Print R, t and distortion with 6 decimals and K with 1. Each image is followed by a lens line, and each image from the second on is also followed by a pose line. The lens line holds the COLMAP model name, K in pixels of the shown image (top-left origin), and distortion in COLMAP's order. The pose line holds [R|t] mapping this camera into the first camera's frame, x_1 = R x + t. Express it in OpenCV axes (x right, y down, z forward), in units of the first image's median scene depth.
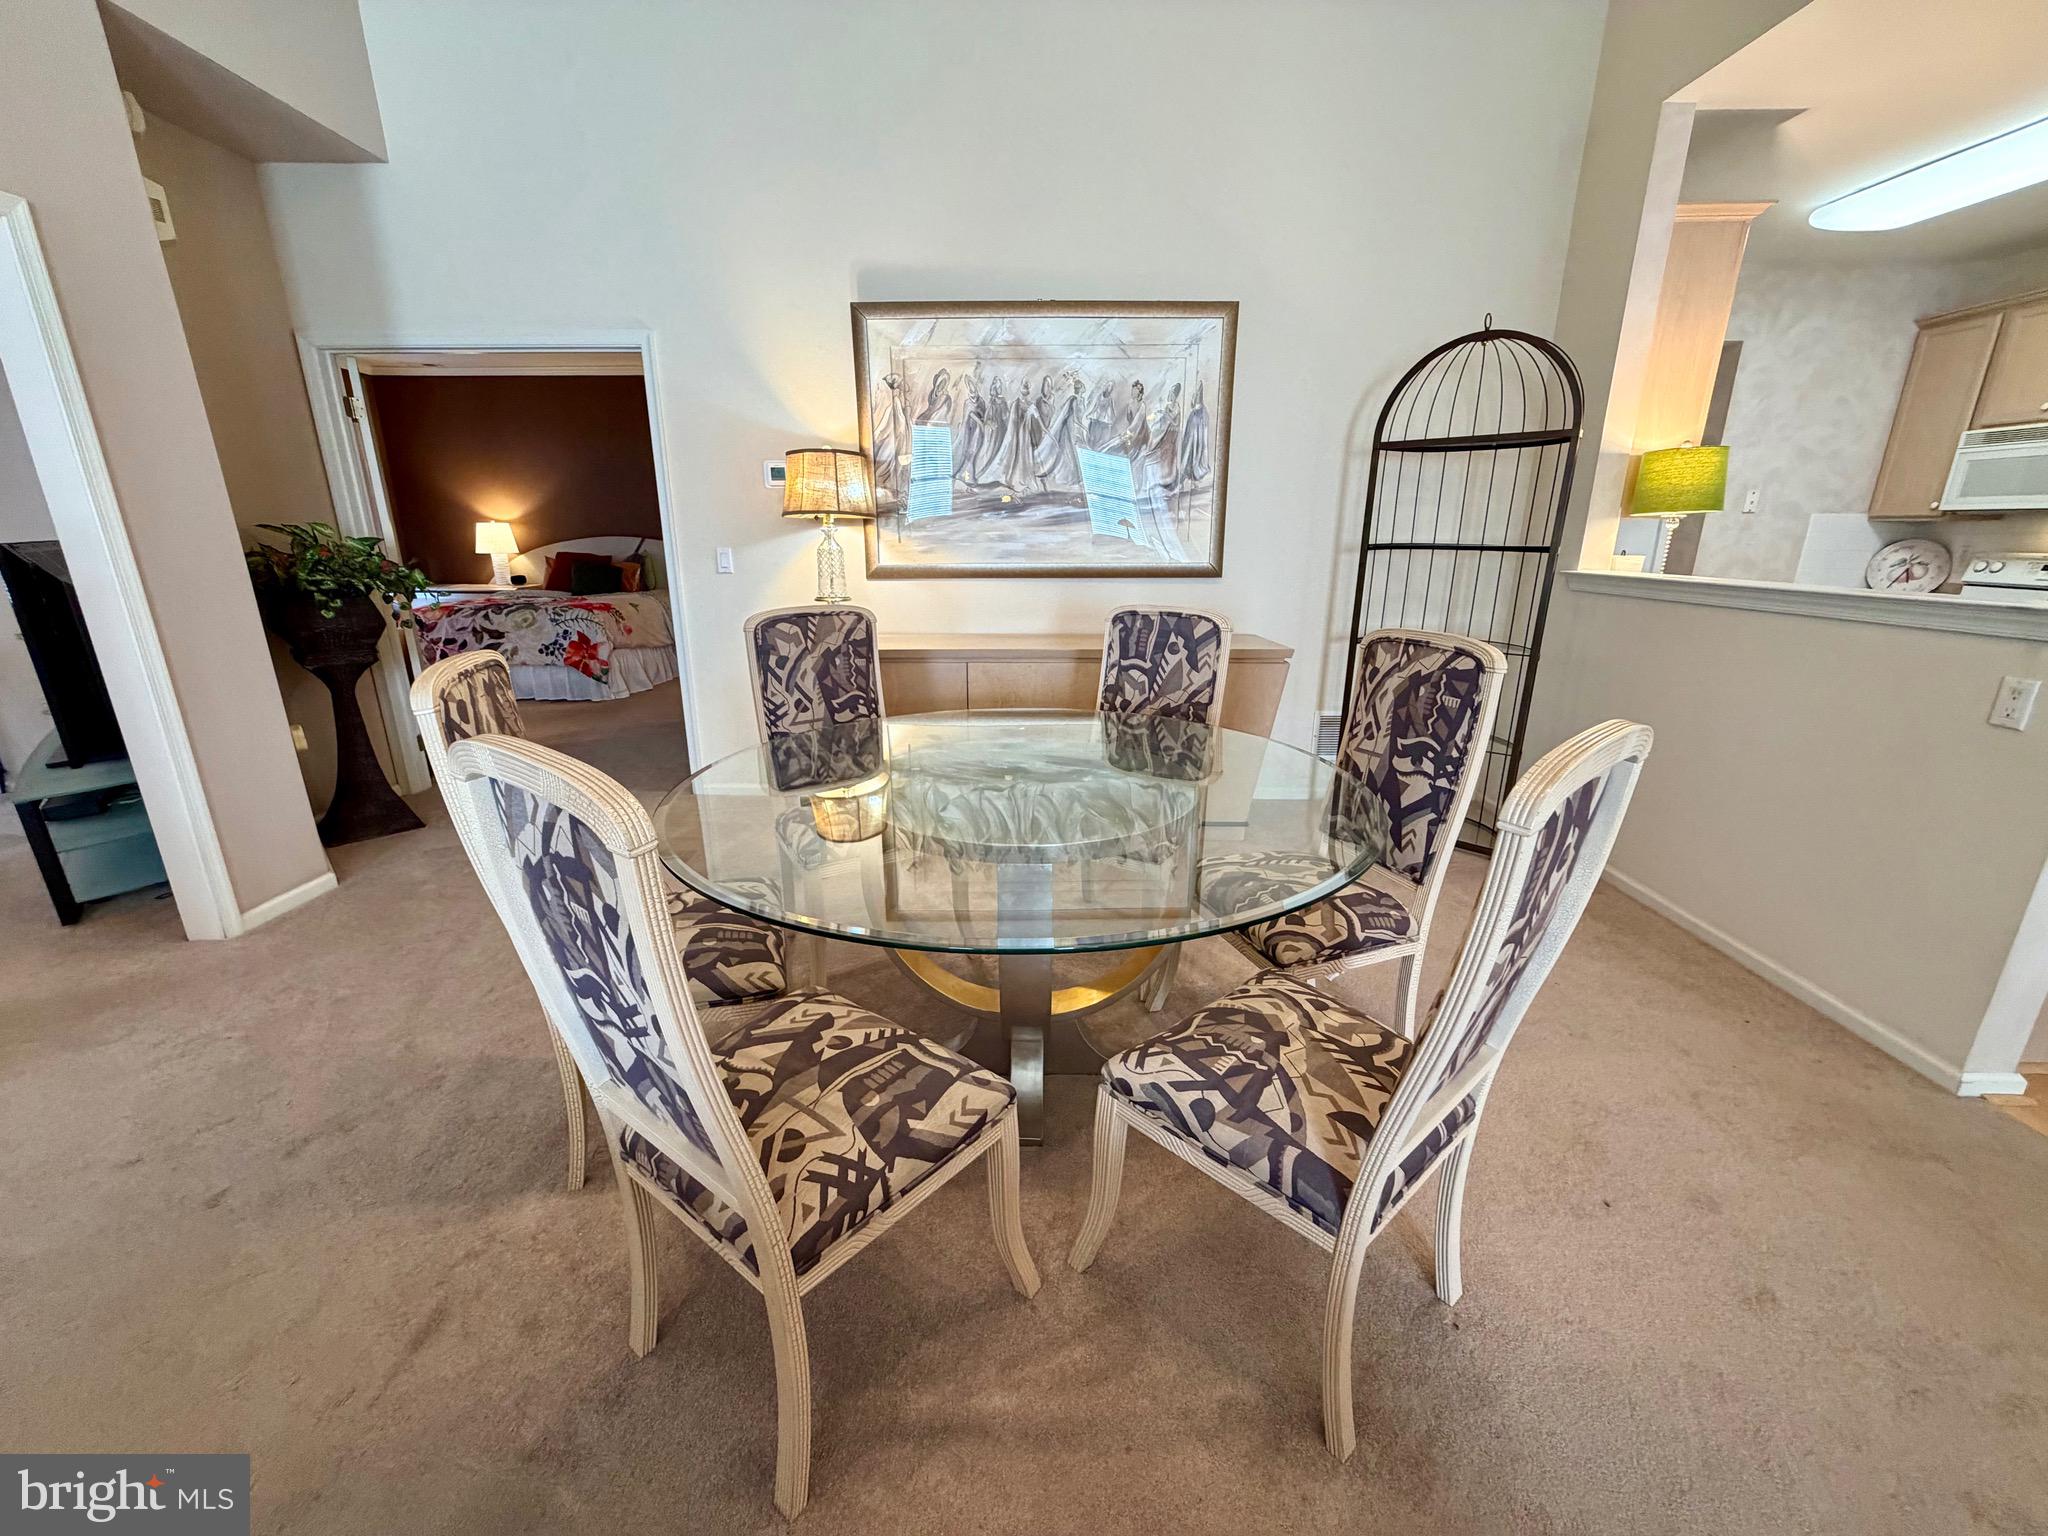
lens RADIAL K [[817.1, 0, 1015.4], [0, 817.1, 768.9], [0, 0, 1]] dist [0.000667, 0.000185]
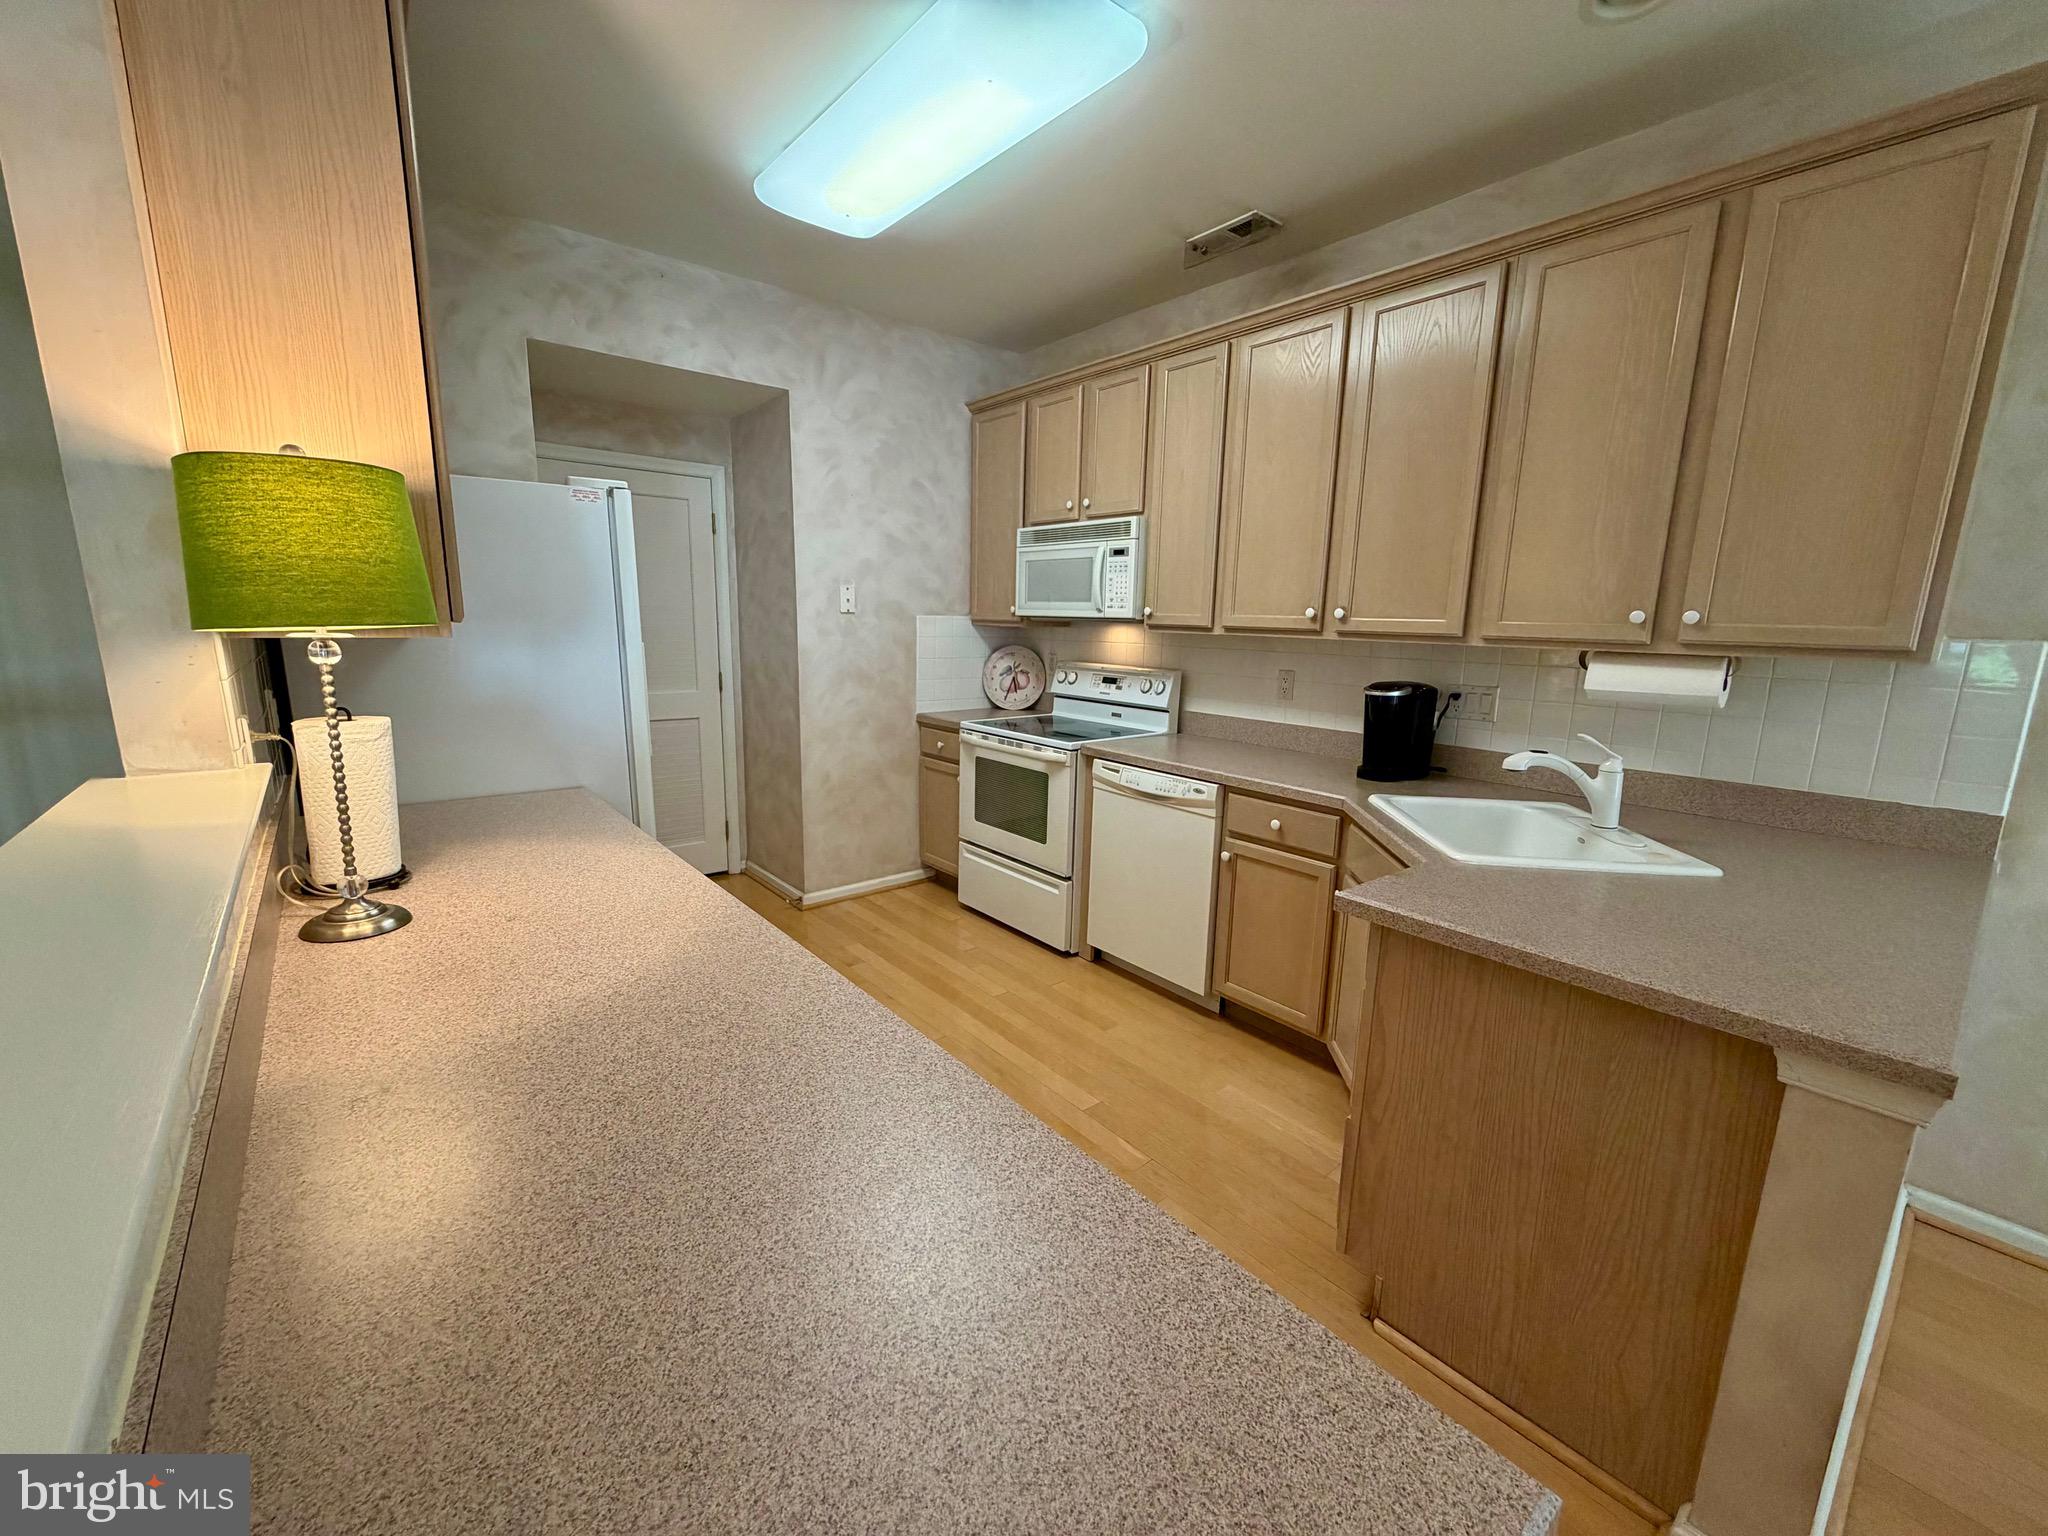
lens RADIAL K [[817.1, 0, 1015.4], [0, 817.1, 768.9], [0, 0, 1]] dist [0.000667, 0.000185]
pose [[0.764722, -0.104126, 0.635892, 0.554662], [0.161953, 0.986237, -0.033270, -0.125384], [-0.623676, 0.128427, 0.771061, 0.348542]]
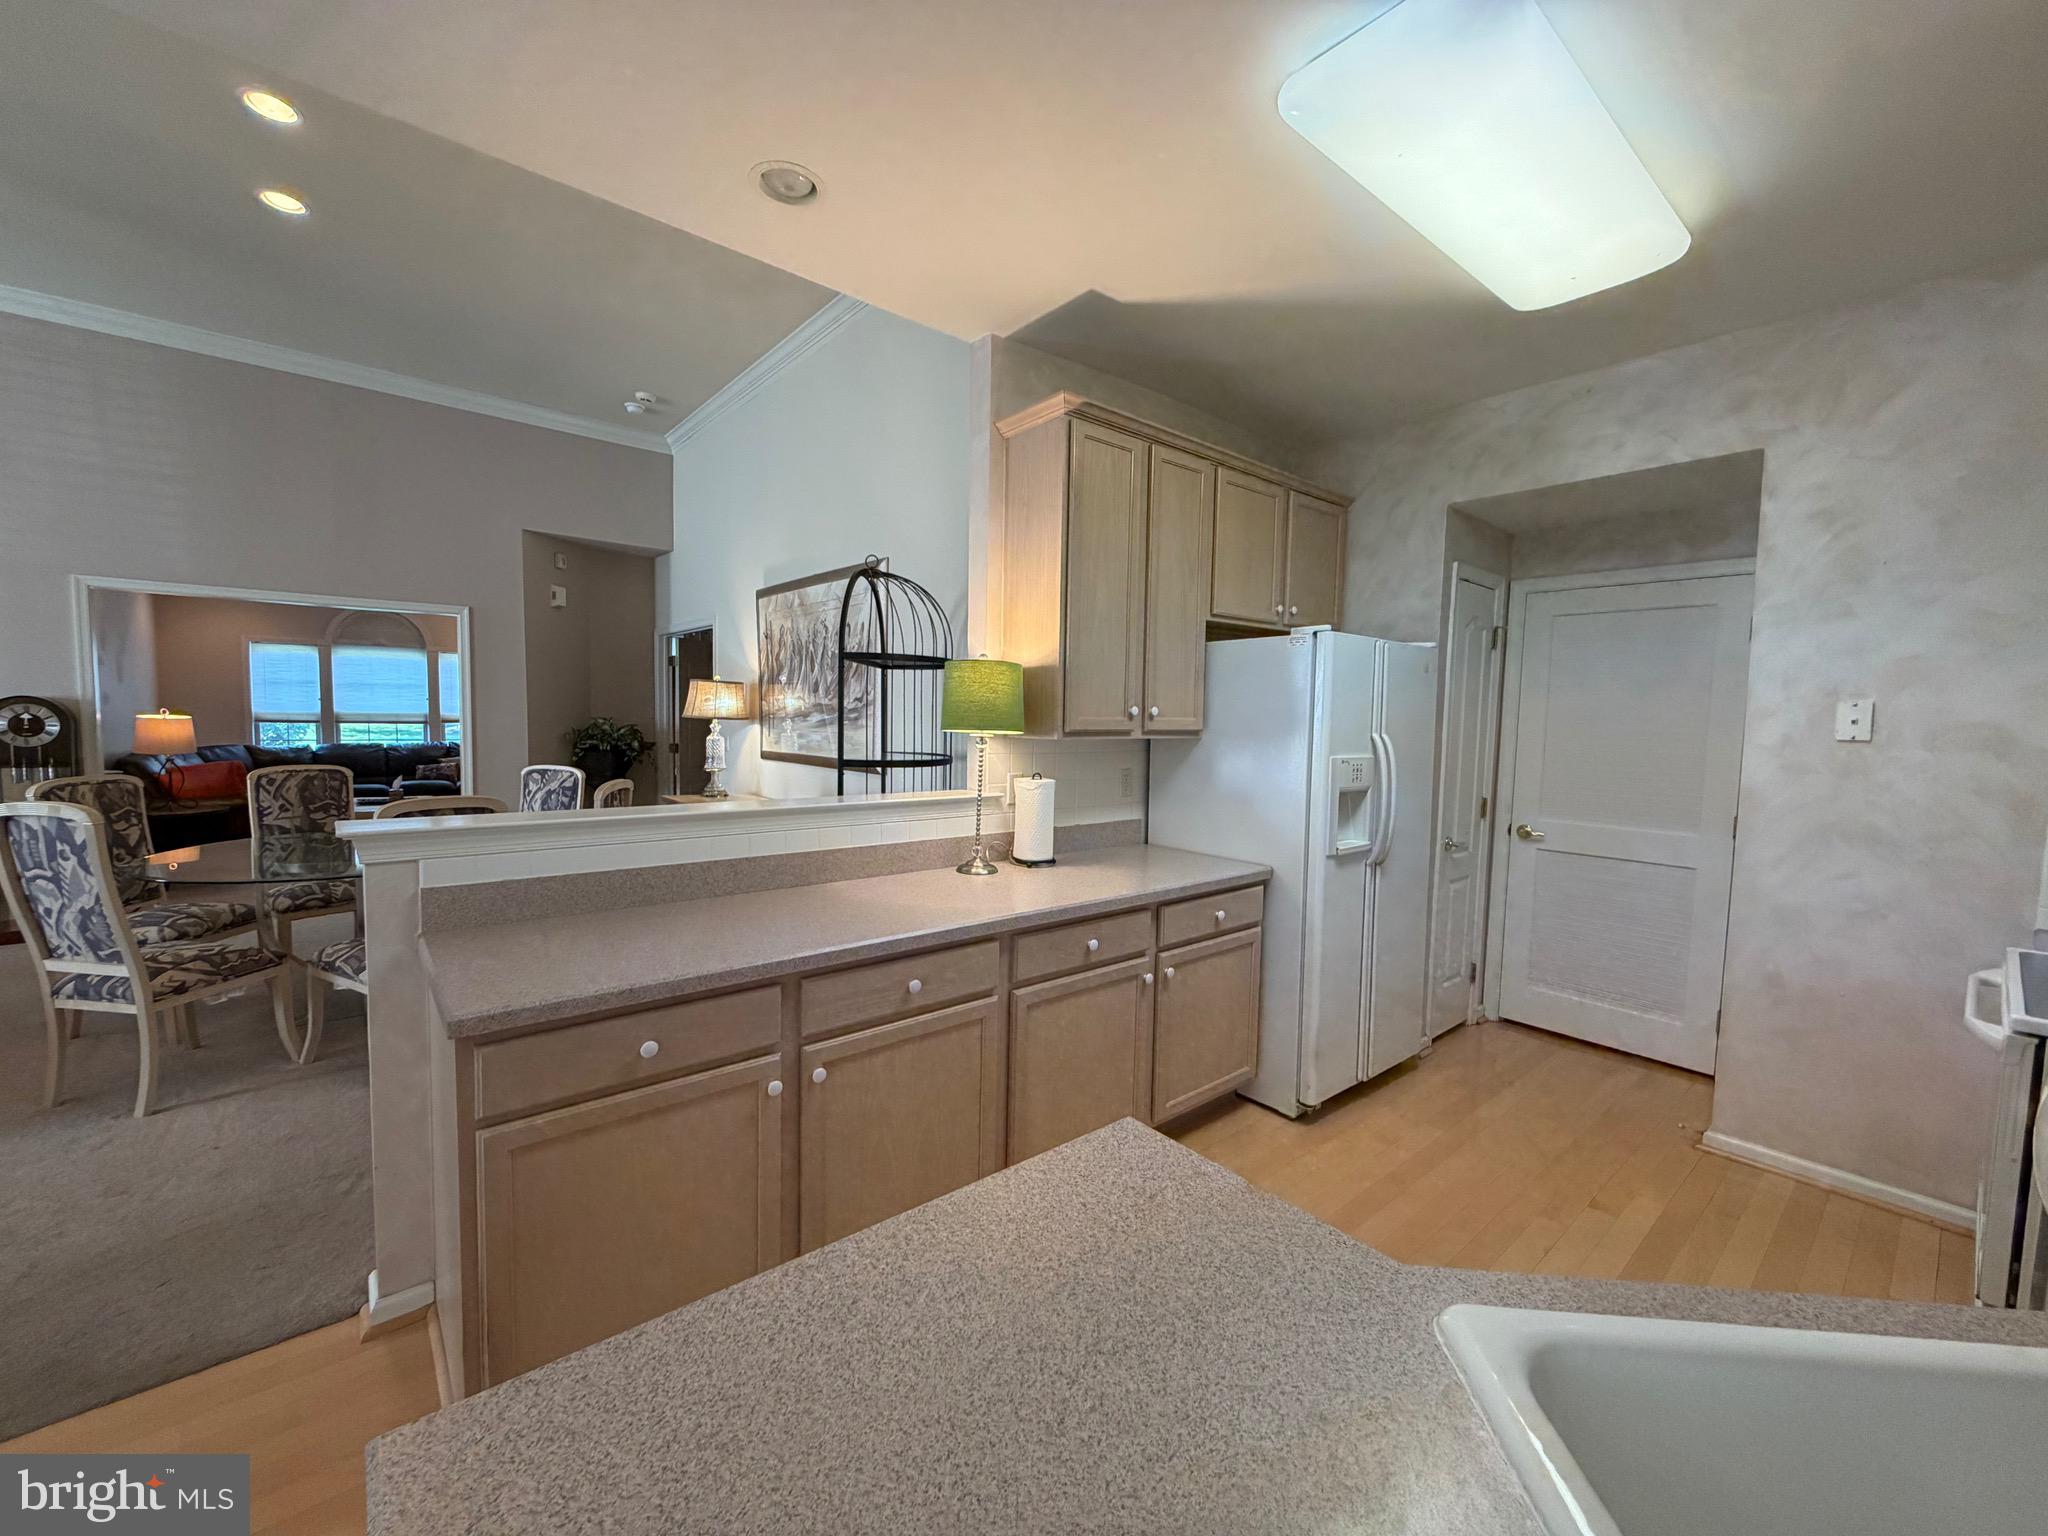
lens RADIAL K [[817.1, 0, 1015.4], [0, 817.1, 768.9], [0, 0, 1]] dist [0.000667, 0.000185]
pose [[0.648755, 0.064210, -0.758284, 1.032845], [-0.235304, 0.964530, -0.119642, -0.124284], [0.723705, 0.256046, 0.640852, 0.330979]]
